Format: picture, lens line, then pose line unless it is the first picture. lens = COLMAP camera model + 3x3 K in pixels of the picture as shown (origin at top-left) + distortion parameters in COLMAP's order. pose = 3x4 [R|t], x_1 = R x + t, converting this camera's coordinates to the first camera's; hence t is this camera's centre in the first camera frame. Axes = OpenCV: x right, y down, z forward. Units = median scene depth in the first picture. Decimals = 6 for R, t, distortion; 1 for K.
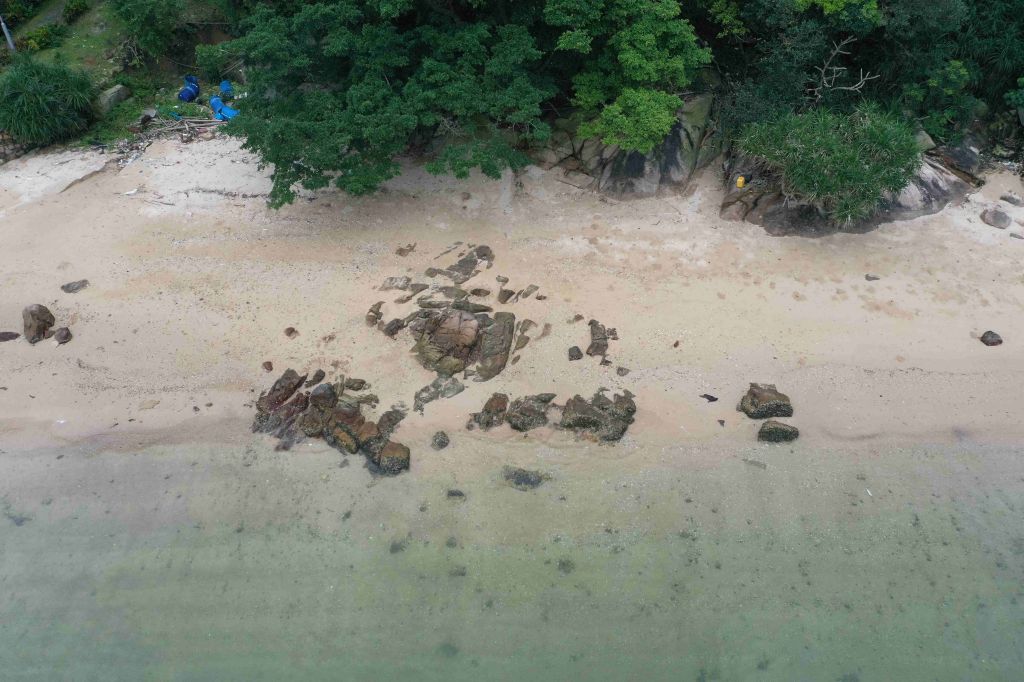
lens RADIAL K [[812.6, 0, 509.3], [0, 812.6, 338.6], [0, 0, 1]] dist [0.008579, -0.013729]
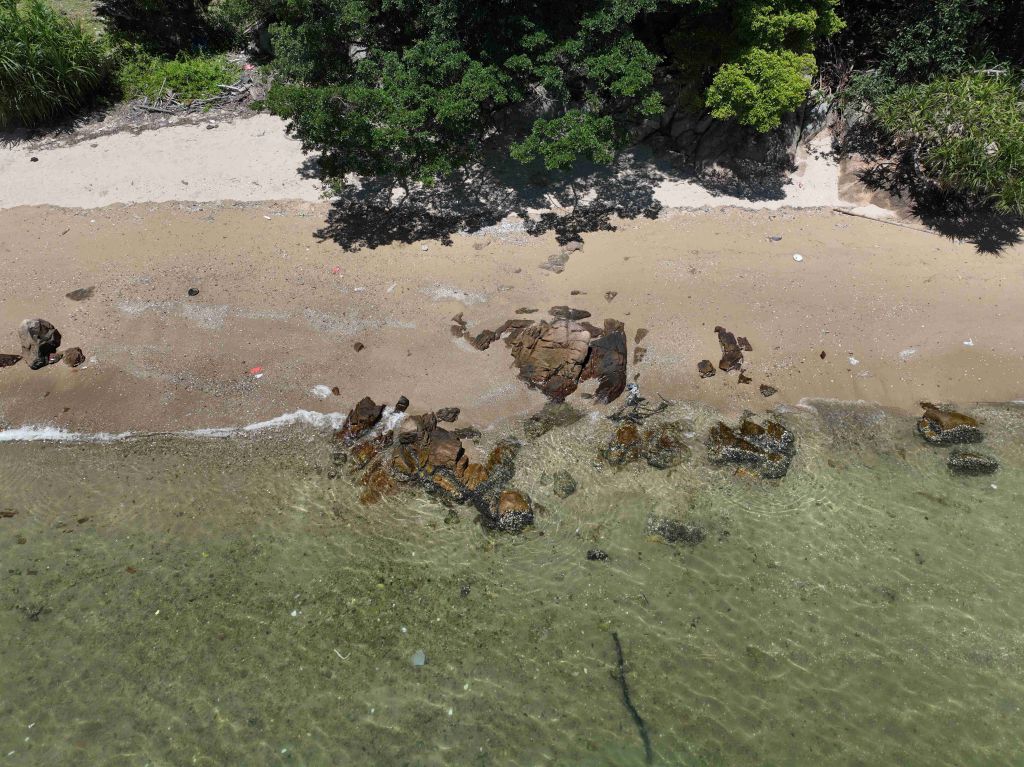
lens RADIAL K [[725.8, 0, 513.2], [0, 725.8, 380.6], [0, 0, 1]] dist [0.005147, 0.010300]
pose [[0.998349, -0.022613, 0.052799, -0.150909], [0.017633, 0.995514, 0.092952, -0.040899], [-0.054664, -0.091867, 0.994270, 0.254349]]
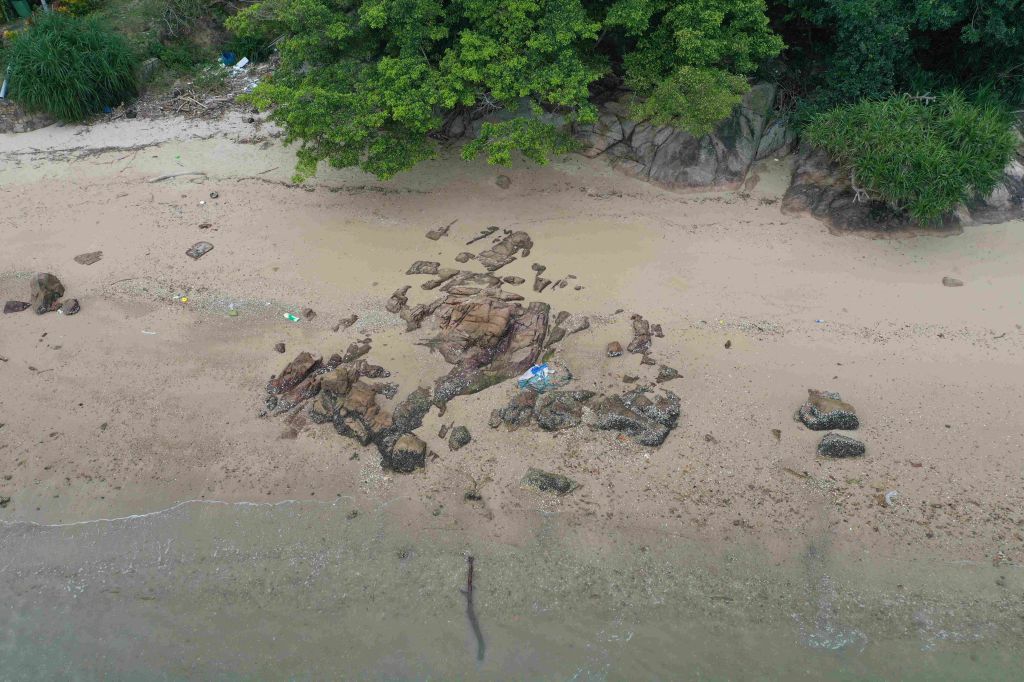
lens RADIAL K [[812.6, 0, 509.0], [0, 812.6, 338.3], [0, 0, 1]] dist [0.008579, -0.013729]
pose [[0.997591, 0.044497, -0.053227, 0.010638], [-0.045455, 0.998823, -0.016926, 0.025243], [0.052411, 0.019305, 0.998439, 0.084563]]
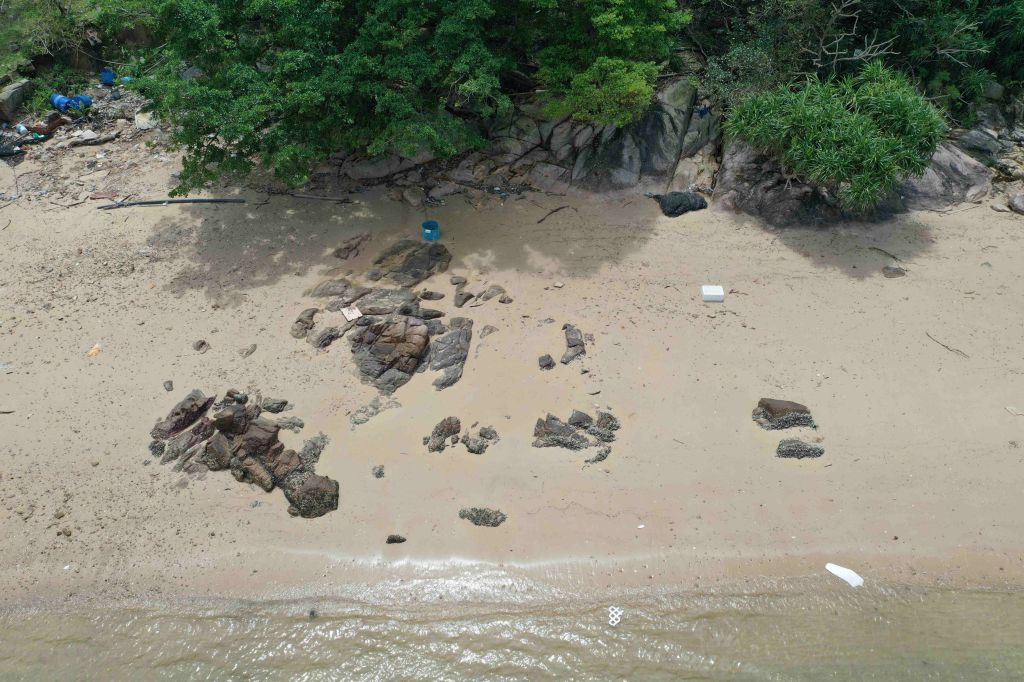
lens RADIAL K [[812.6, 0, 513.0], [0, 812.6, 341.2], [0, 0, 1]] dist [0.008579, -0.013729]
pose [[0.999344, -0.018796, 0.030945, 0.021276], [0.020478, 0.998279, -0.054953, 0.038773], [-0.029859, 0.055551, 0.998009, 0.170163]]
